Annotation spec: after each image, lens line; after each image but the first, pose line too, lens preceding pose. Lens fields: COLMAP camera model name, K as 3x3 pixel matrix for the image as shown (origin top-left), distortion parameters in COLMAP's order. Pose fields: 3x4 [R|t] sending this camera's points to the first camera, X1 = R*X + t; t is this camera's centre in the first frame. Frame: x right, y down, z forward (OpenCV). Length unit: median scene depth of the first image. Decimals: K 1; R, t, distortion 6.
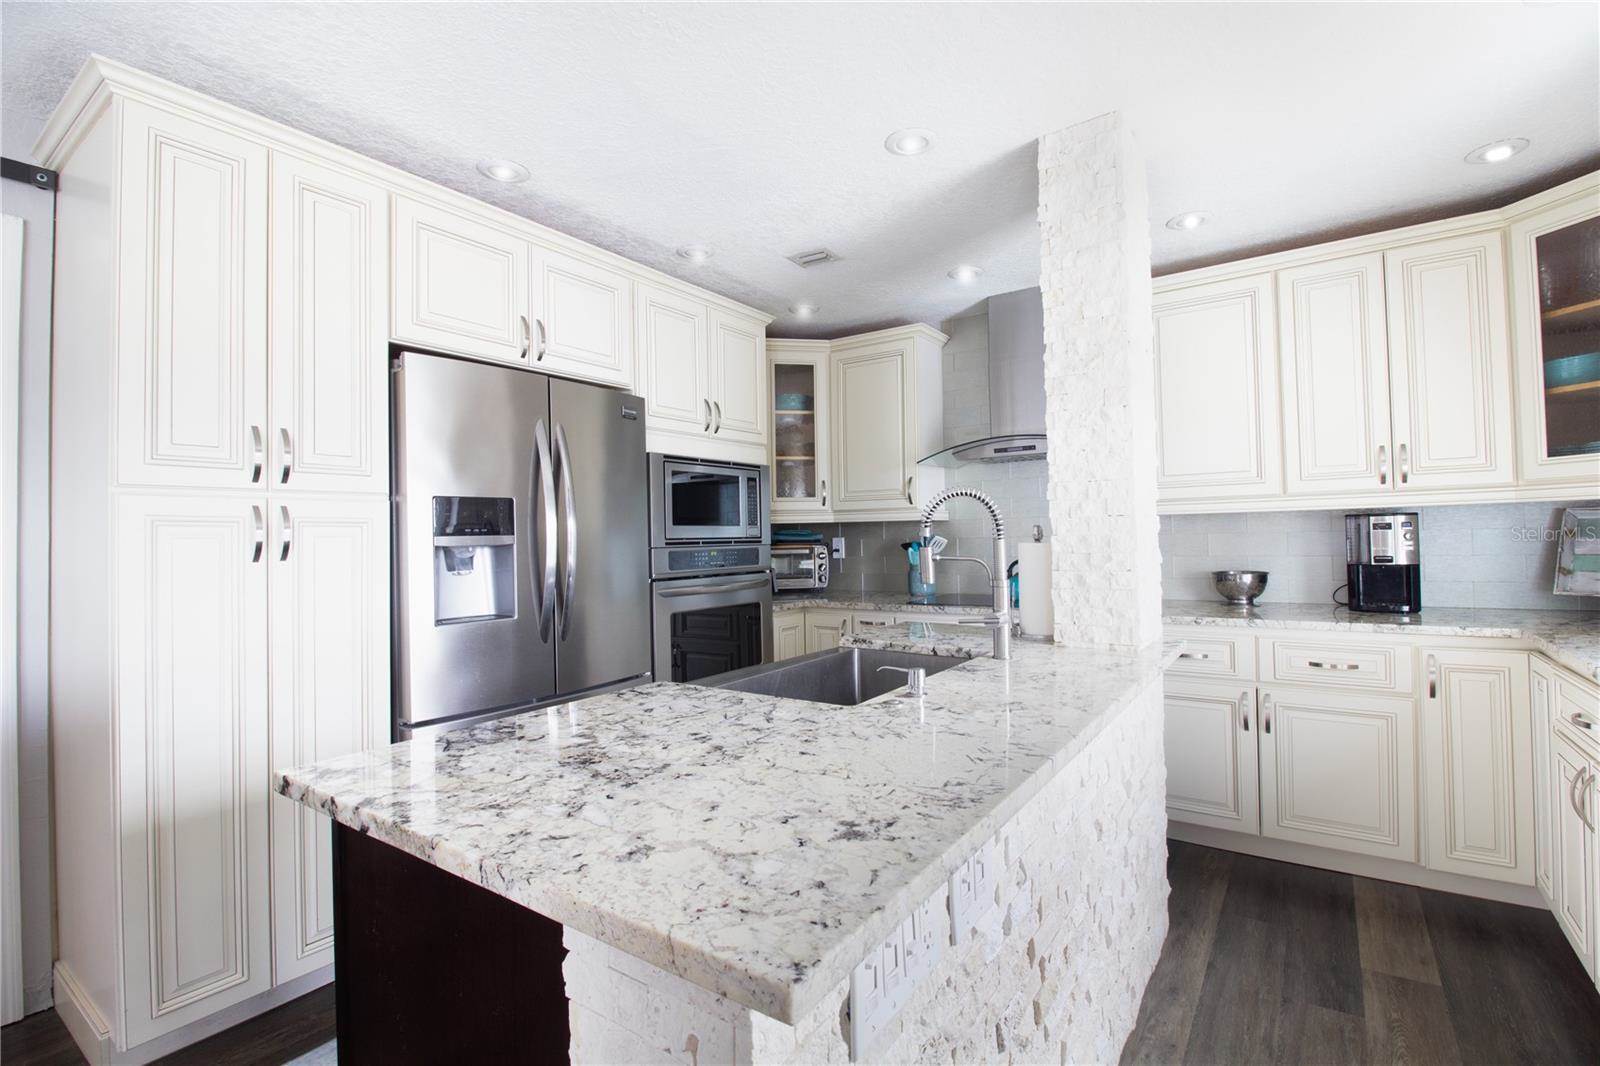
lens RADIAL K [[738.2, 0, 802.5], [0, 738.2, 525.0], [0, 0, 1]] dist [-0.004755, -0.008568]
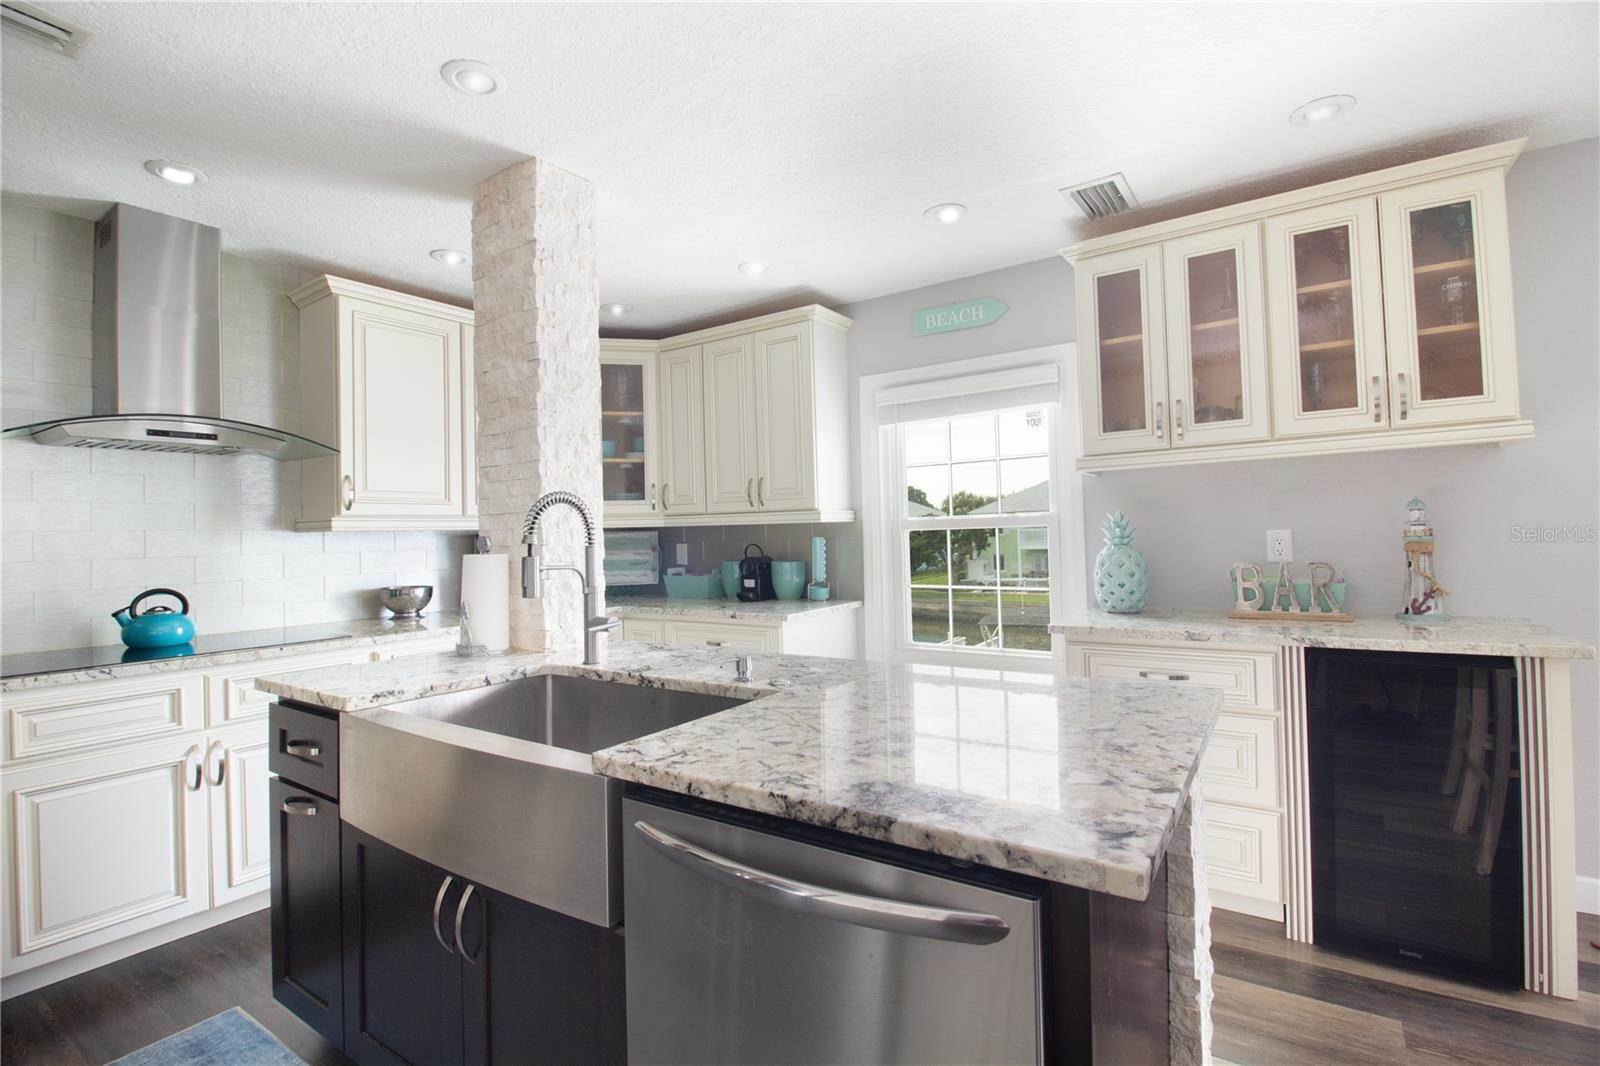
lens RADIAL K [[738.2, 0, 800.7], [0, 738.2, 523.6], [0, 0, 1]] dist [-0.004755, -0.008568]
pose [[-0.016236, 0.036796, 0.999191, -0.495372], [0.009834, 0.999280, -0.036640, 0.017771], [-0.999820, 0.009231, -0.016586, 0.471597]]
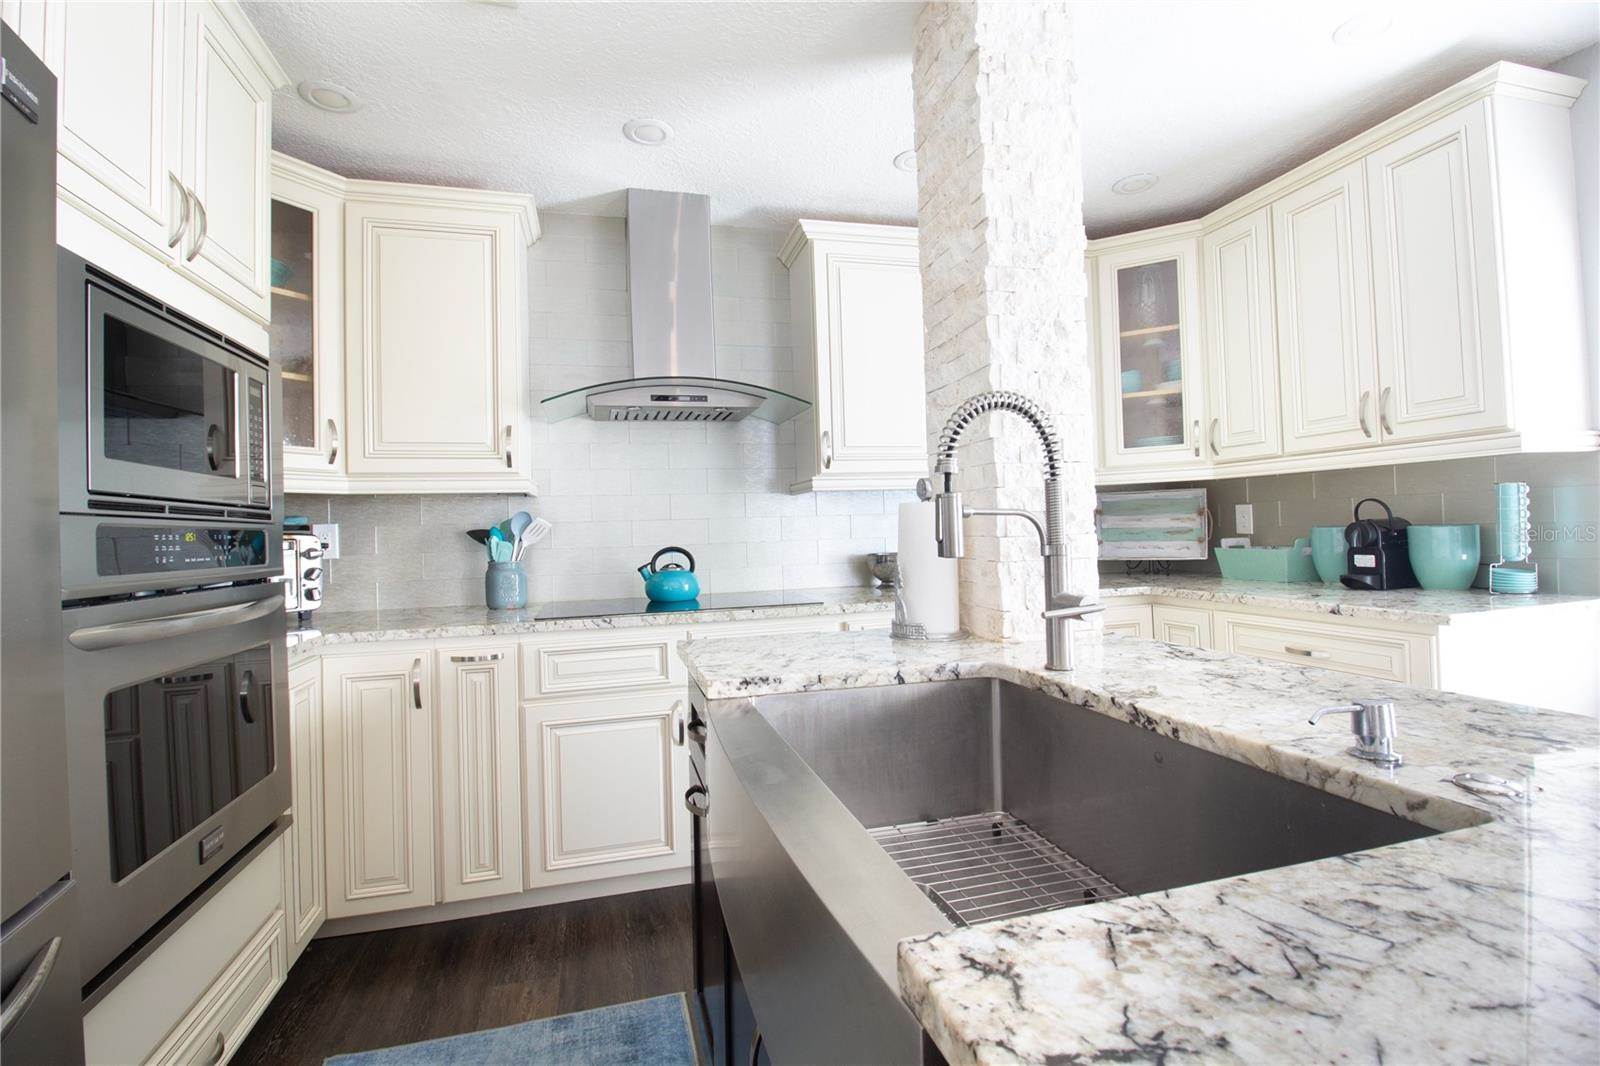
lens RADIAL K [[738.2, 0, 796.3], [0, 738.2, 519.5], [0, 0, 1]] dist [-0.004755, -0.008568]
pose [[0.645846, 0.013901, 0.763341, -0.232402], [0.005695, 0.999719, -0.023024, 0.042885], [-0.763446, 0.019217, 0.645585, 0.495323]]
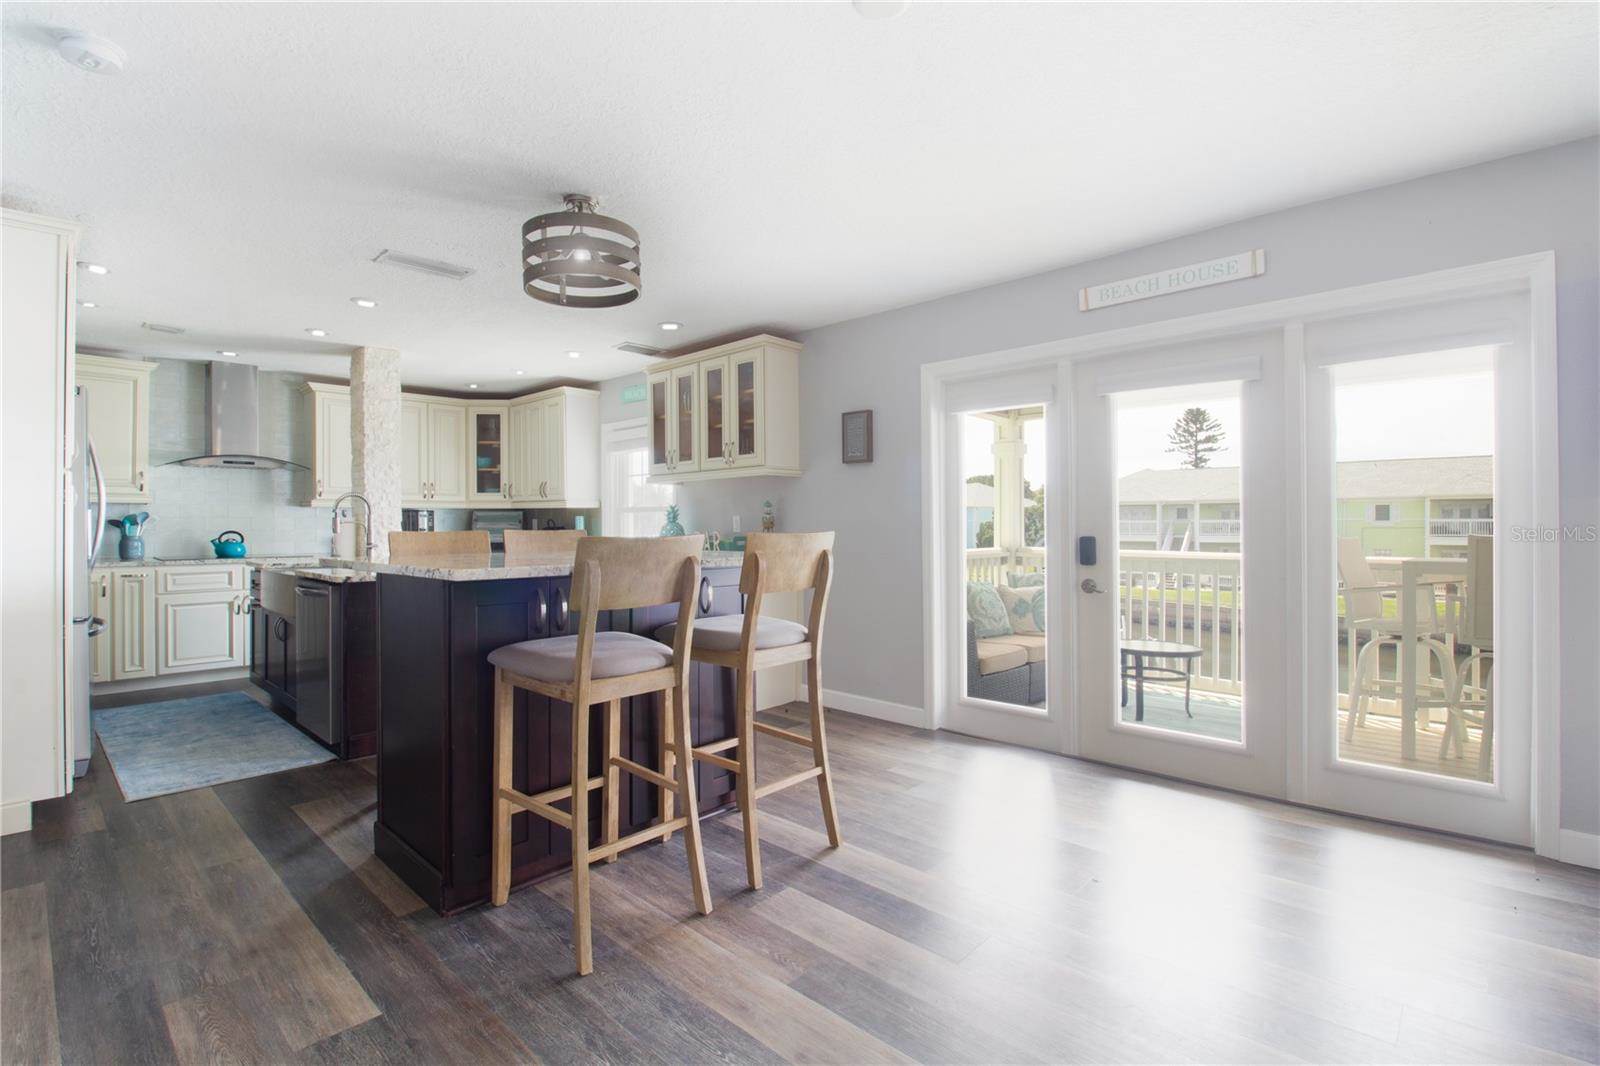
lens RADIAL K [[738.2, 0, 799.4], [0, 738.2, 528.7], [0, 0, 1]] dist [-0.004755, -0.008568]
pose [[0.141790, 0.013535, 0.989804, -1.302772], [-0.018112, 0.999775, -0.011077, 0.043882], [-0.989731, -0.016357, 0.142003, -0.520754]]
